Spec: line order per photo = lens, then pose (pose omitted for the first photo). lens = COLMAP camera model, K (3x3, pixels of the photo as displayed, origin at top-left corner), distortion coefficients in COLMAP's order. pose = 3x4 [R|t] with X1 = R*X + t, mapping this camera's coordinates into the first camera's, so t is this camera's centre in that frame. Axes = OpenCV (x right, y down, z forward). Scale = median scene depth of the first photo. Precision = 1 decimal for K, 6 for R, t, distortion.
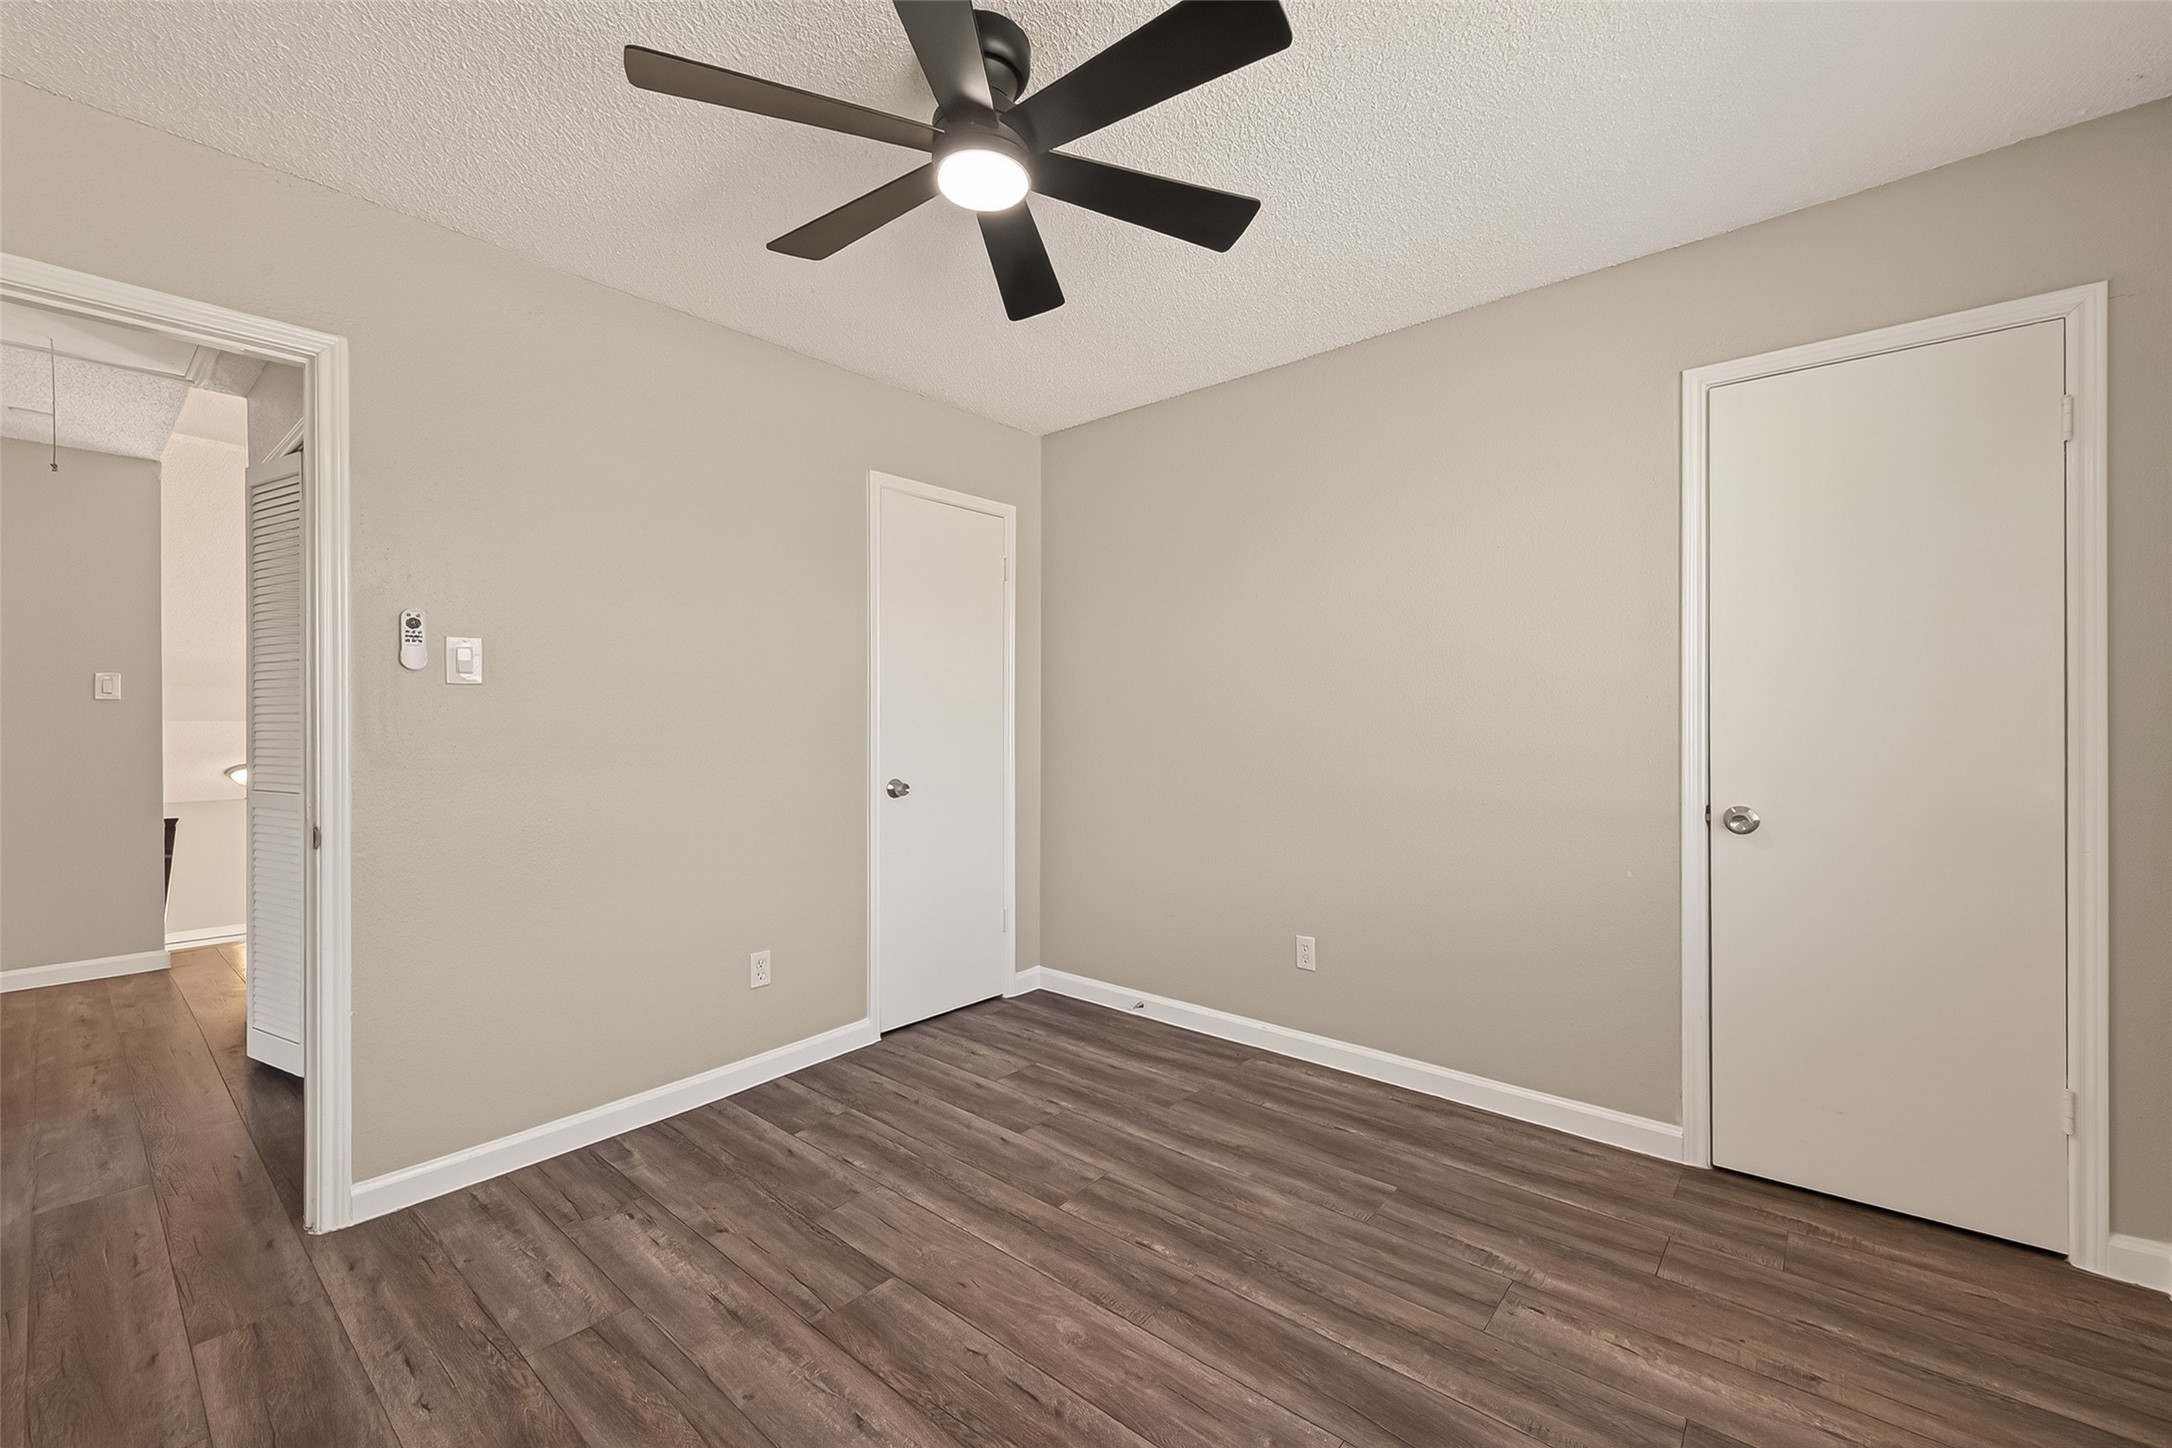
lens RADIAL K [[857.6, 0, 1105.9], [0, 857.6, 717.3], [0, 0, 1]] dist [0.007252, -0.001289]
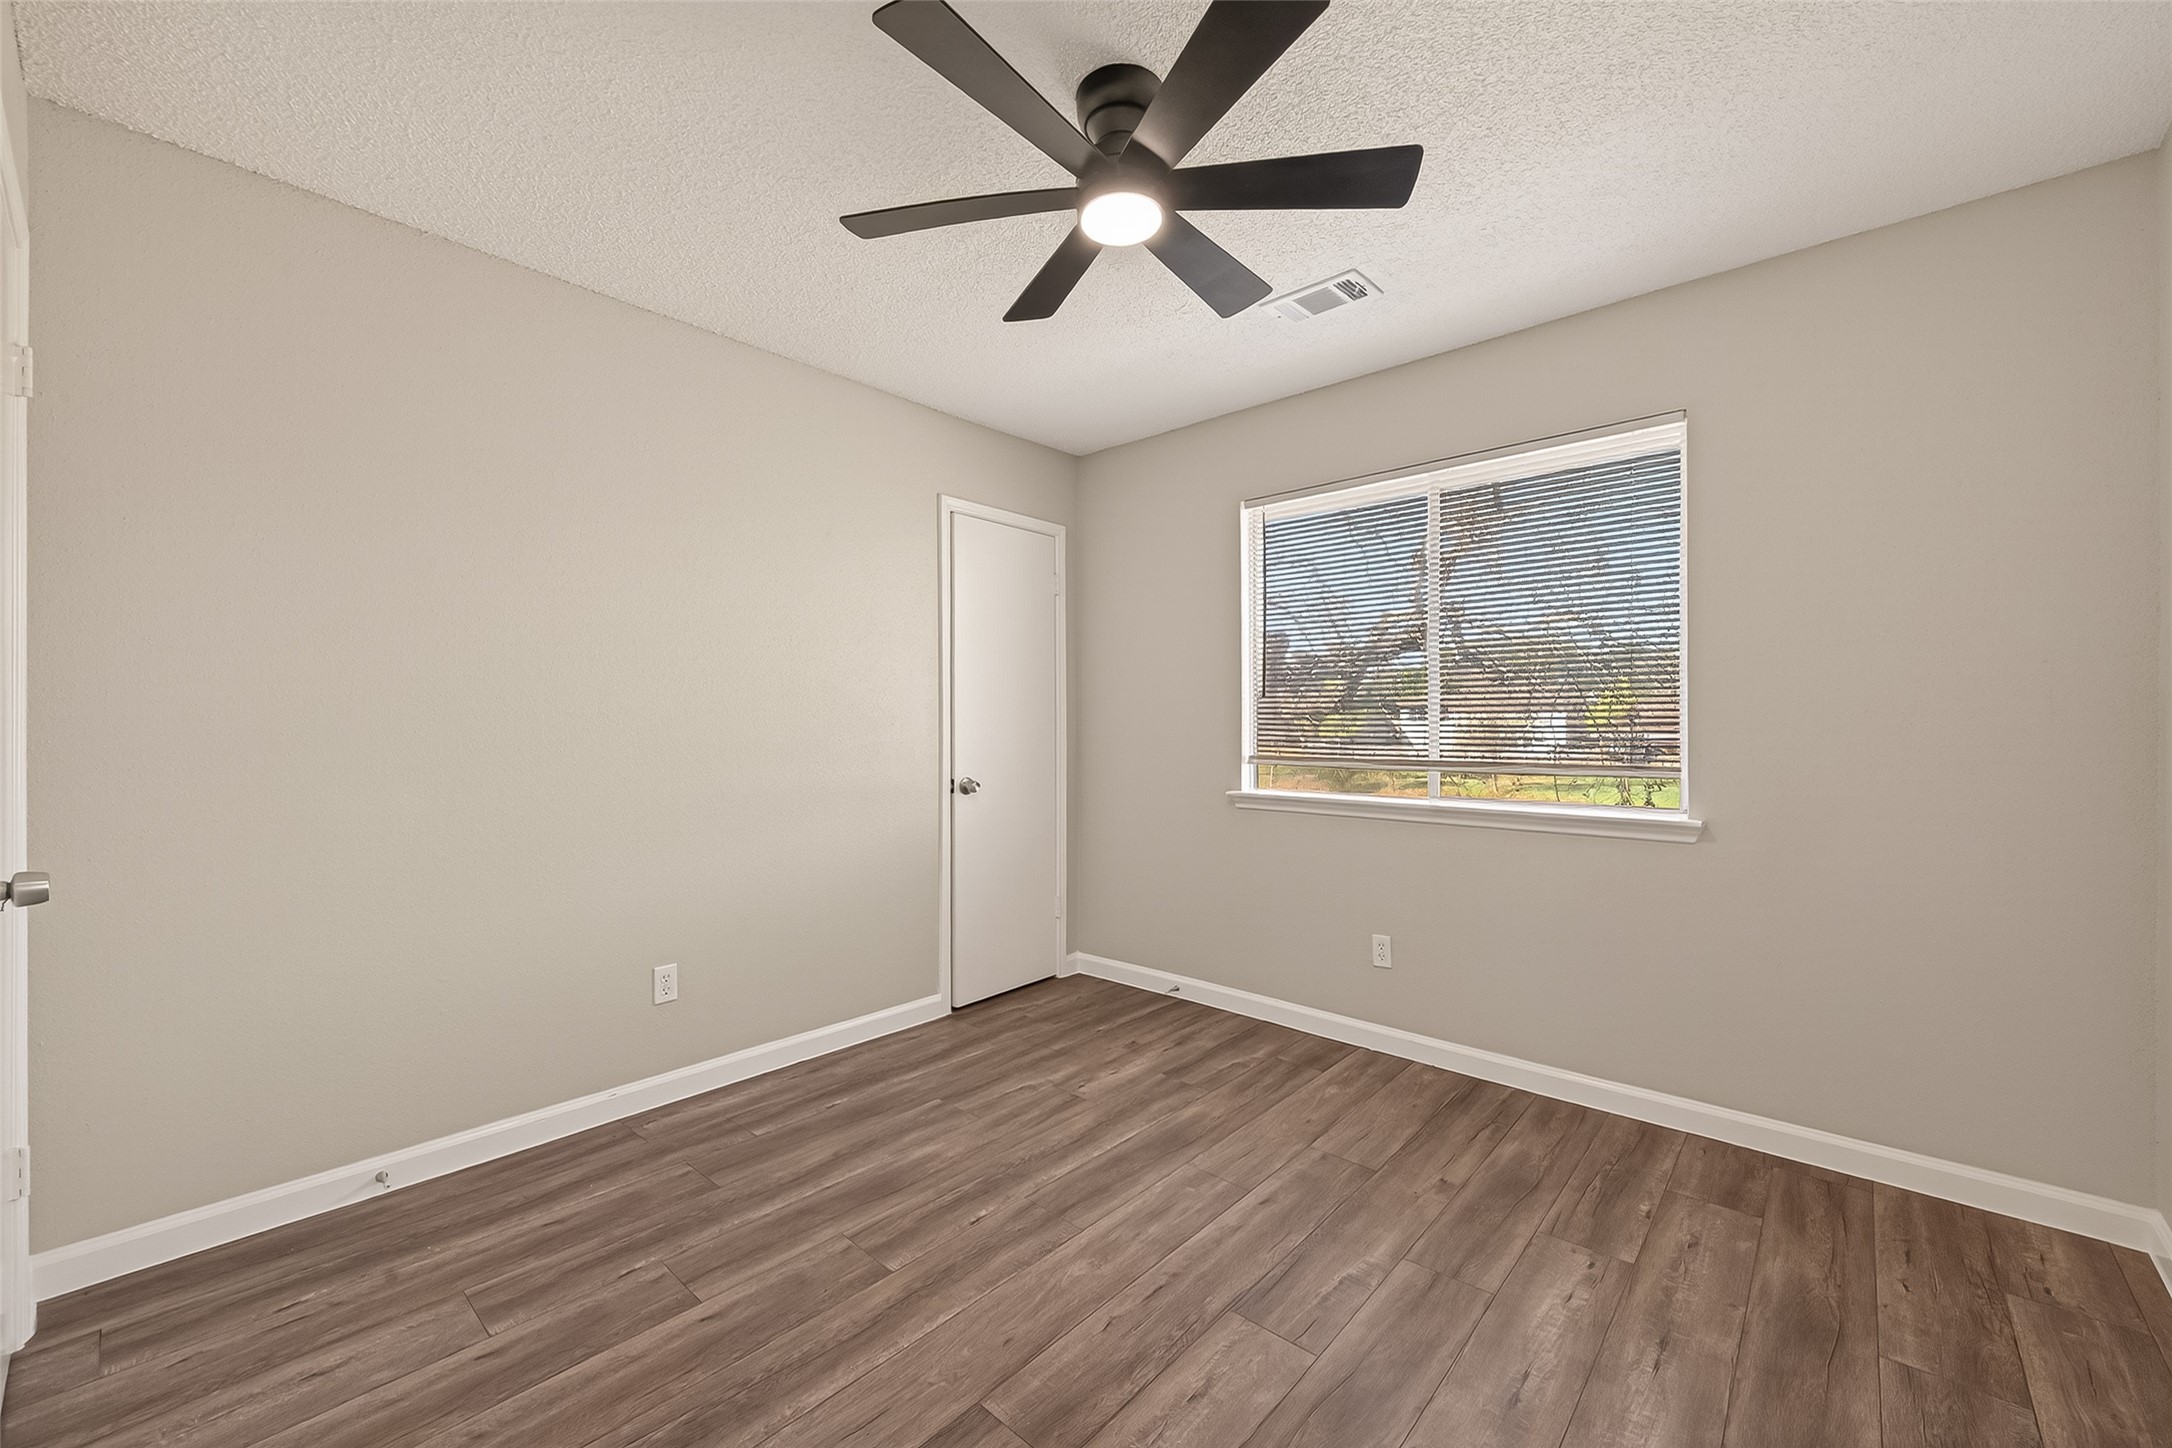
lens RADIAL K [[857.6, 0, 1083.4], [0, 857.6, 735.0], [0, 0, 1]] dist [0.007252, -0.001289]
pose [[0.050098, -0.006698, 0.998722, -0.877227], [-0.005057, 0.999963, 0.006960, 0.010745], [-0.998732, -0.005399, 0.050062, 0.722854]]
